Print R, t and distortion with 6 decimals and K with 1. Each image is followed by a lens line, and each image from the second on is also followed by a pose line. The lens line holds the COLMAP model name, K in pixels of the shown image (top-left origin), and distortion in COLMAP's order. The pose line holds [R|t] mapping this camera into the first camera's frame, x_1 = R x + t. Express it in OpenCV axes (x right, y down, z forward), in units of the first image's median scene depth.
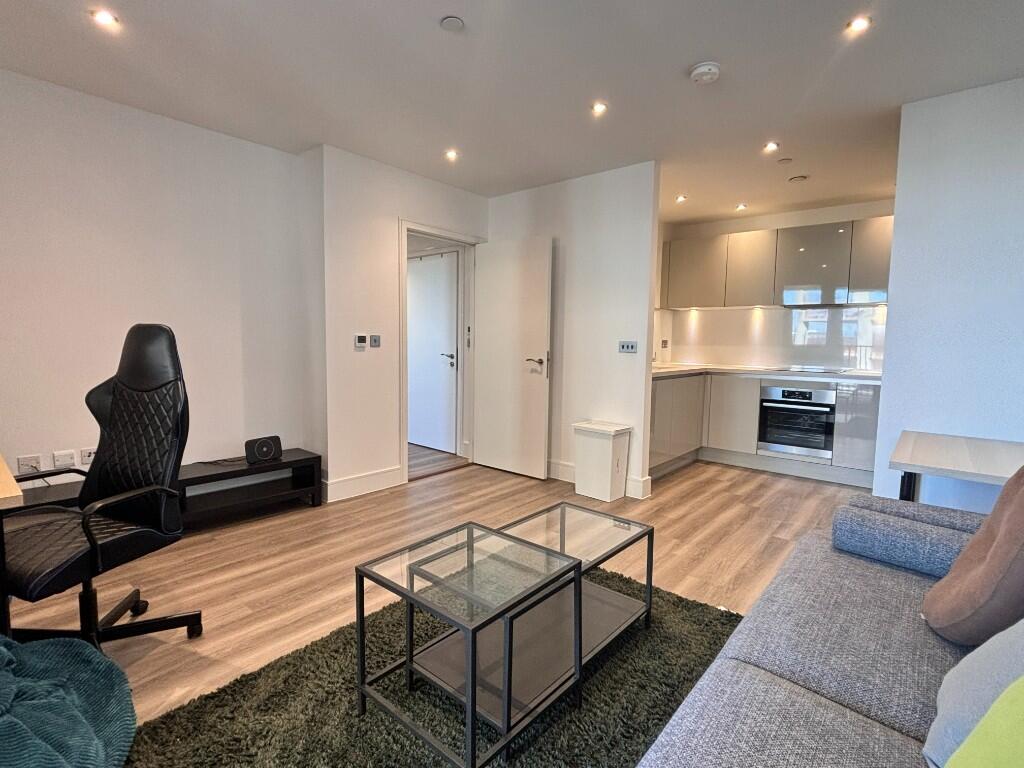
lens RADIAL K [[499.1, 0, 512.0], [0, 499.1, 384.0], [0, 0, 1]] dist [0.012366, -0.035579]
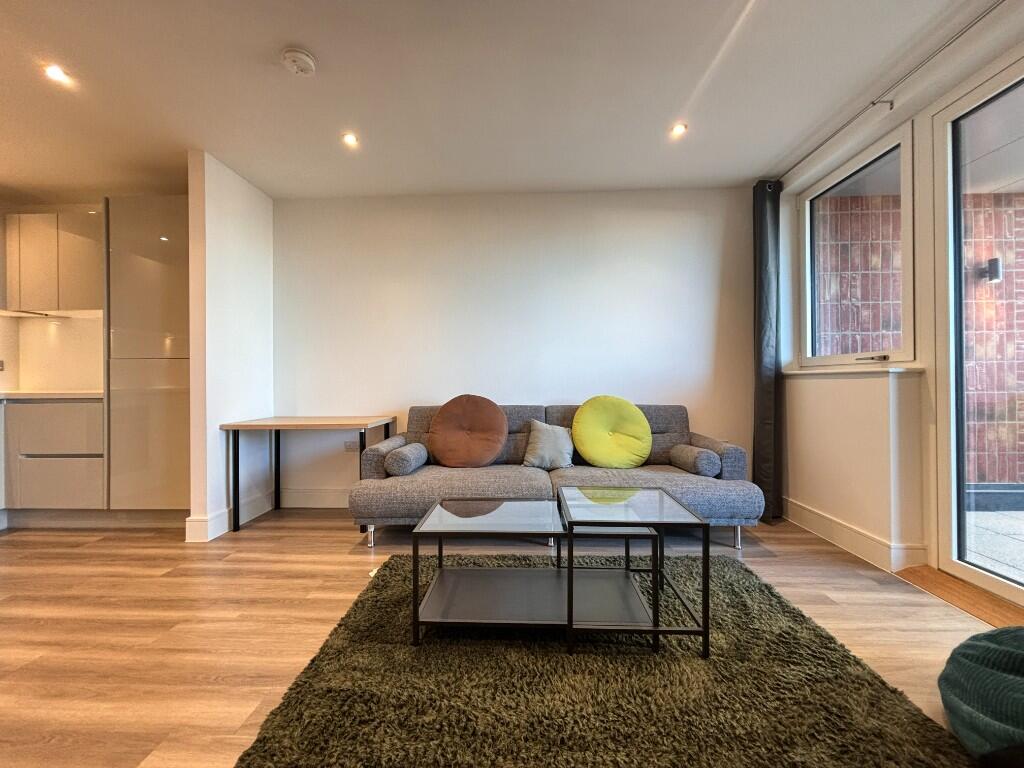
lens RADIAL K [[410.6, 0, 513.2], [0, 410.6, 377.2], [0, 0, 1]] dist [-0.000798, 0.000470]
pose [[-0.616427, -0.004456, 0.787400, -0.275197], [0.067910, 0.995957, 0.058800, -0.020404], [-0.784478, 0.089719, -0.613632, 0.664017]]
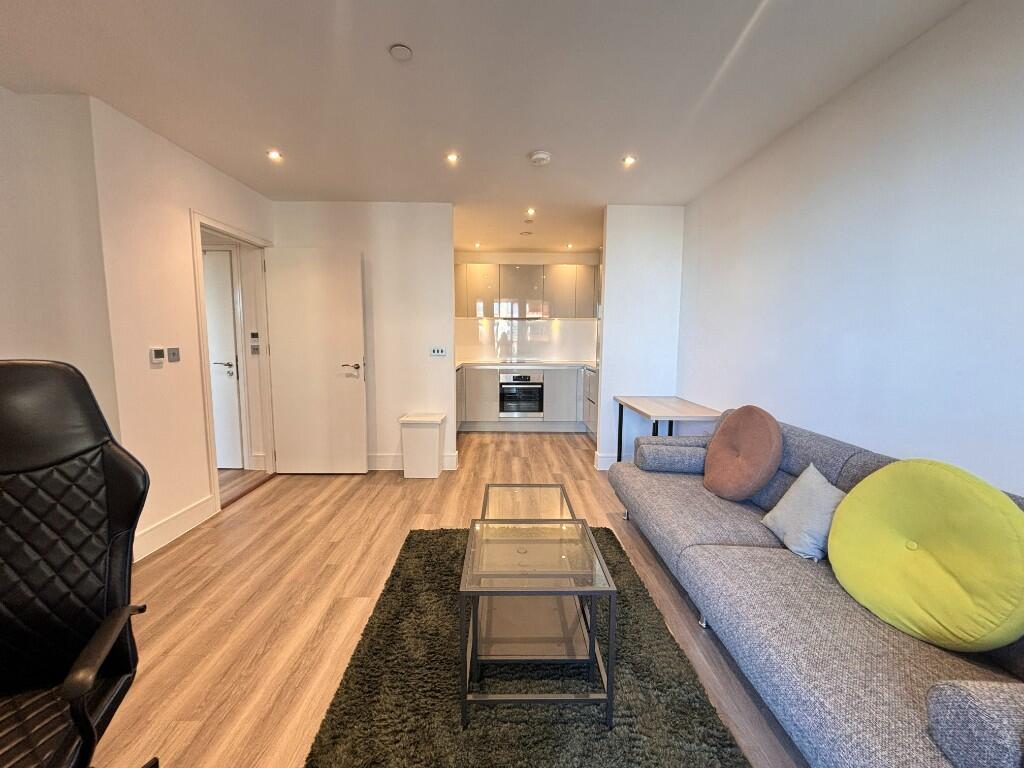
lens RADIAL K [[410.6, 0, 513.2], [0, 410.6, 377.2], [0, 0, 1]] dist [-0.000798, 0.000470]
pose [[0.748722, -0.075878, 0.658527, -0.264066], [0.064543, 0.997052, 0.041501, -0.035116], [-0.659735, 0.011431, 0.751412, 0.098694]]
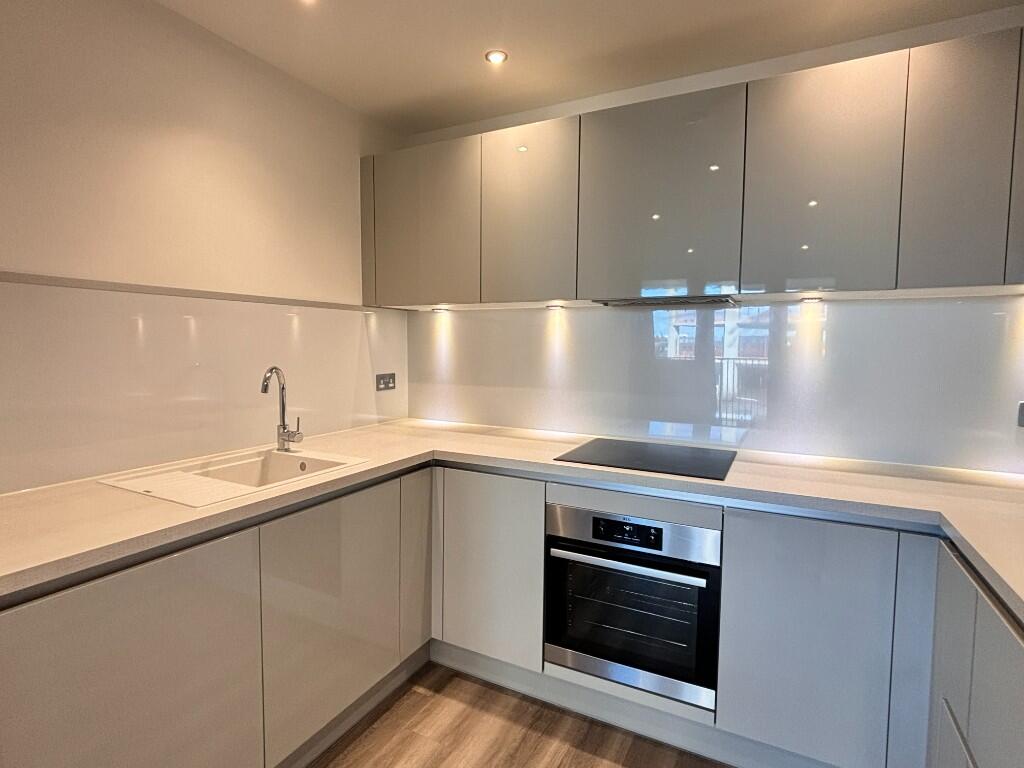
lens RADIAL K [[528.3, 0, 512.0], [0, 528.3, 384.0], [0, 0, 1]] dist [-0.008675, -0.000732]
pose [[0.975297, -0.022270, 0.219774, 0.413118], [0.024310, 0.999683, -0.006584, -0.095271], [-0.219557, 0.011764, 0.975529, 0.647484]]
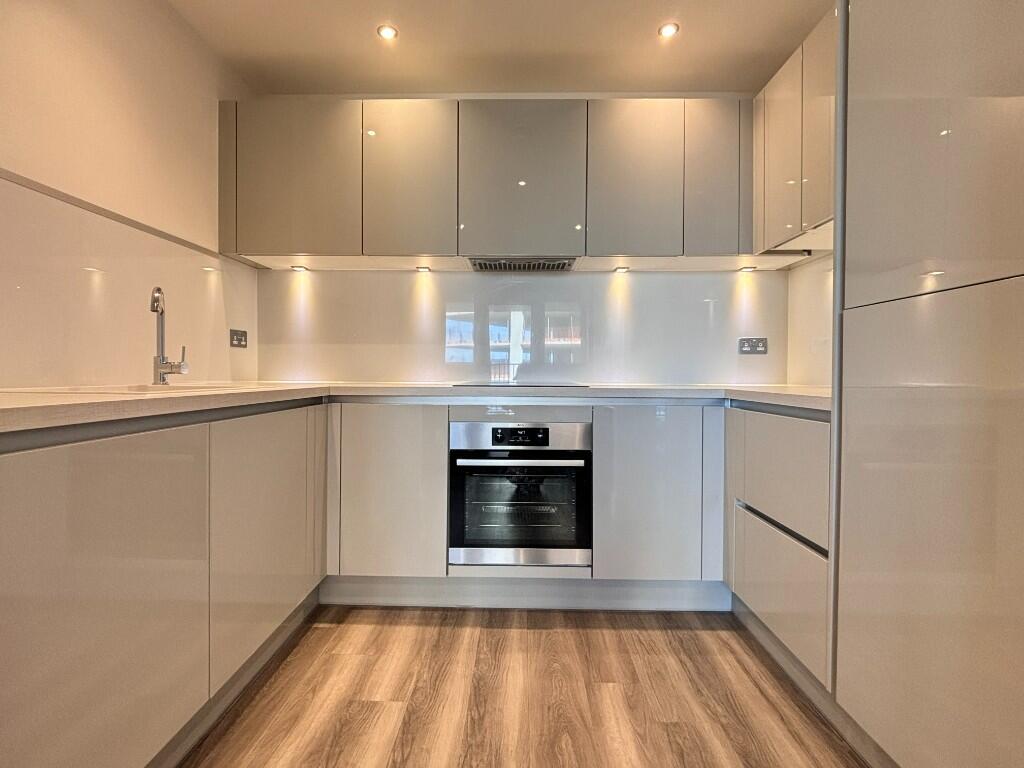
lens RADIAL K [[499.1, 0, 512.0], [0, 499.1, 384.0], [0, 0, 1]] dist [0.012366, -0.035579]
pose [[0.773808, -0.024291, 0.632954, 0.279069], [0.060748, 0.997504, -0.035985, -0.011278], [-0.630501, 0.066296, 0.773352, 0.663745]]
